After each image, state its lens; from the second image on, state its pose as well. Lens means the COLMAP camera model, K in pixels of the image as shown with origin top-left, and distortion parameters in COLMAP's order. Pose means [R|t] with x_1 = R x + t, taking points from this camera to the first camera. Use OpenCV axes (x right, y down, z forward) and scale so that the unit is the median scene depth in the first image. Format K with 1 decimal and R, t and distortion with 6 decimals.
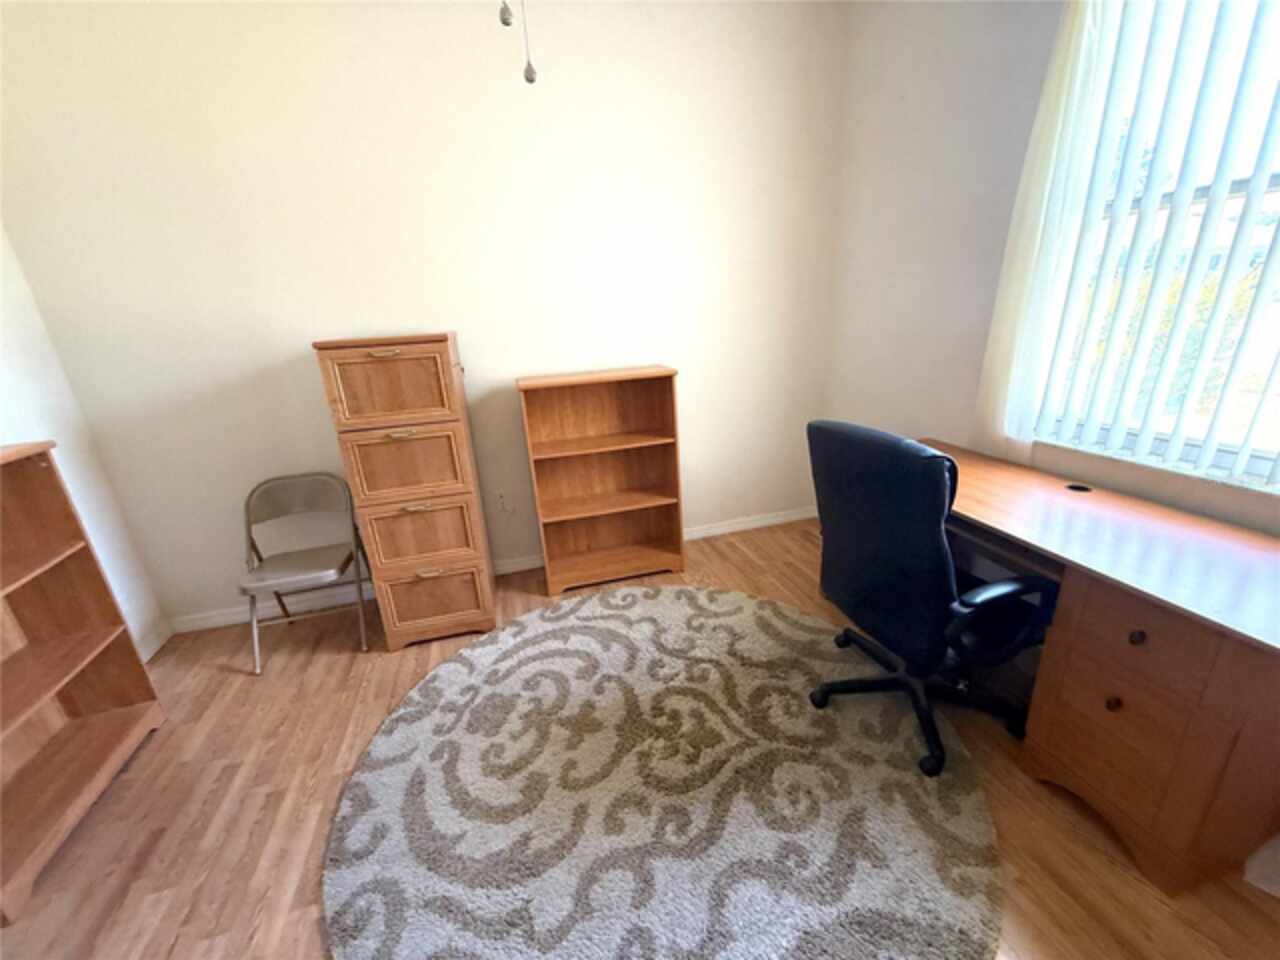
lens RADIAL K [[508.4, 0, 637.9], [0, 508.4, 479.3], [0, 0, 1]] dist [-0.001281, -0.000500]
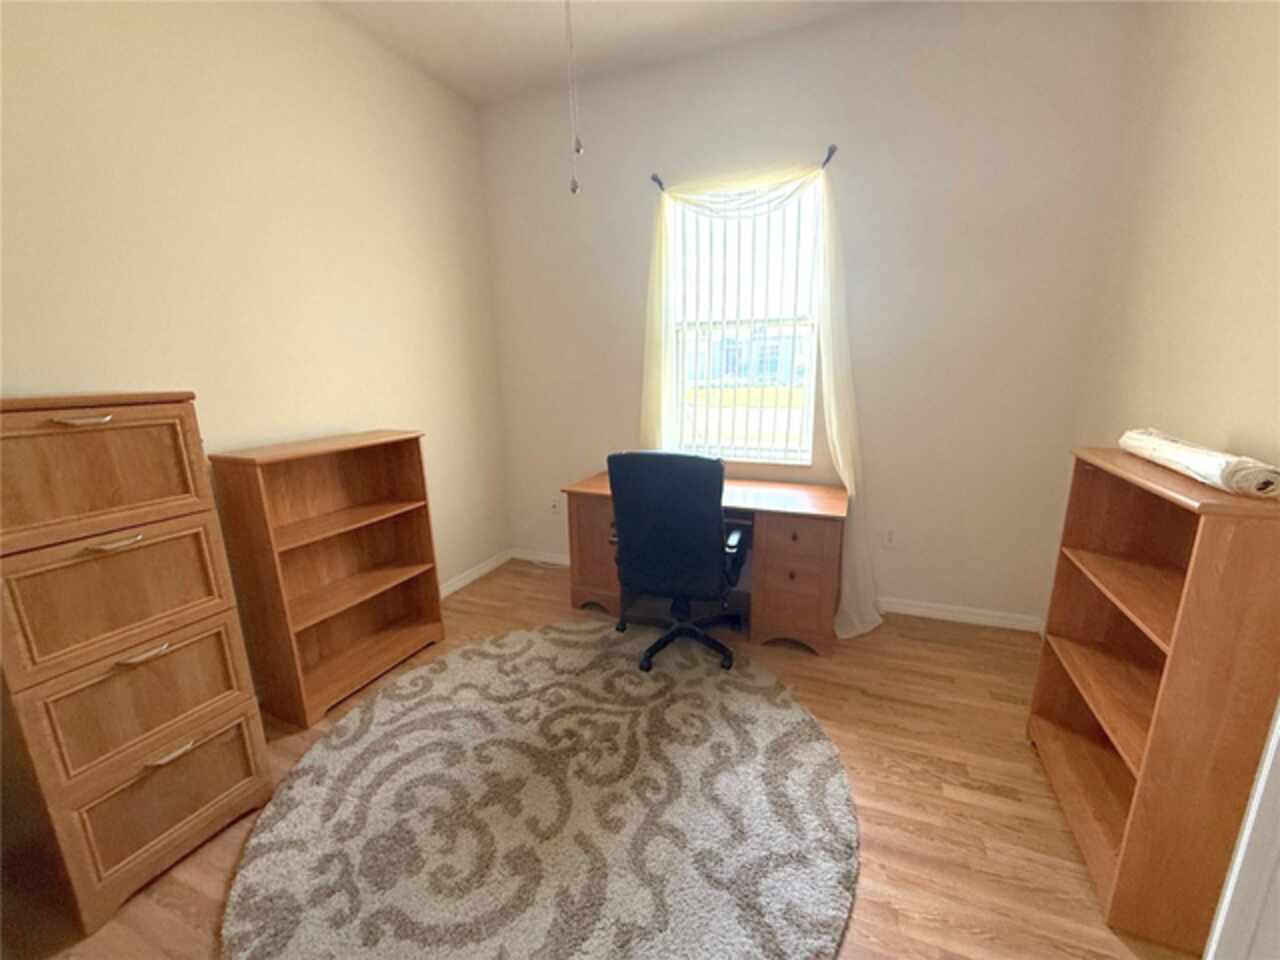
lens RADIAL K [[508.4, 0, 636.1], [0, 508.4, 479.5], [0, 0, 1]] dist [-0.001281, -0.000500]
pose [[0.620158, -0.124839, 0.774480, -0.583008], [0.232750, 0.972084, -0.029681, 0.003969], [-0.749154, 0.198667, 0.631902, 0.099192]]
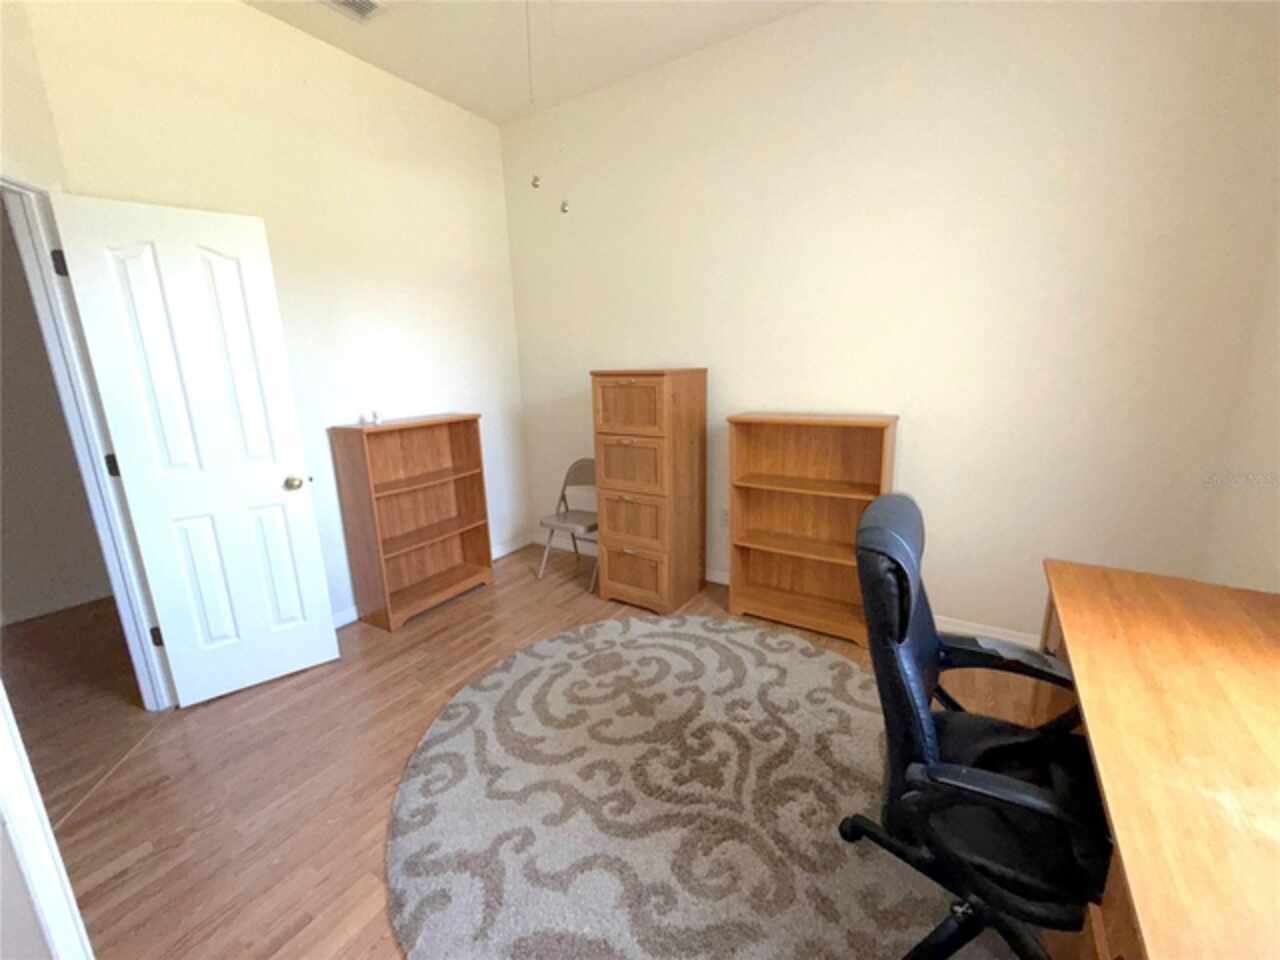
lens RADIAL K [[508.4, 0, 637.4], [0, 508.4, 476.3], [0, 0, 1]] dist [-0.001281, -0.000500]
pose [[0.666007, 0.199158, -0.718867, 0.579416], [-0.247643, 0.968075, 0.038766, -0.061271], [0.703638, 0.152204, 0.694066, 0.103560]]
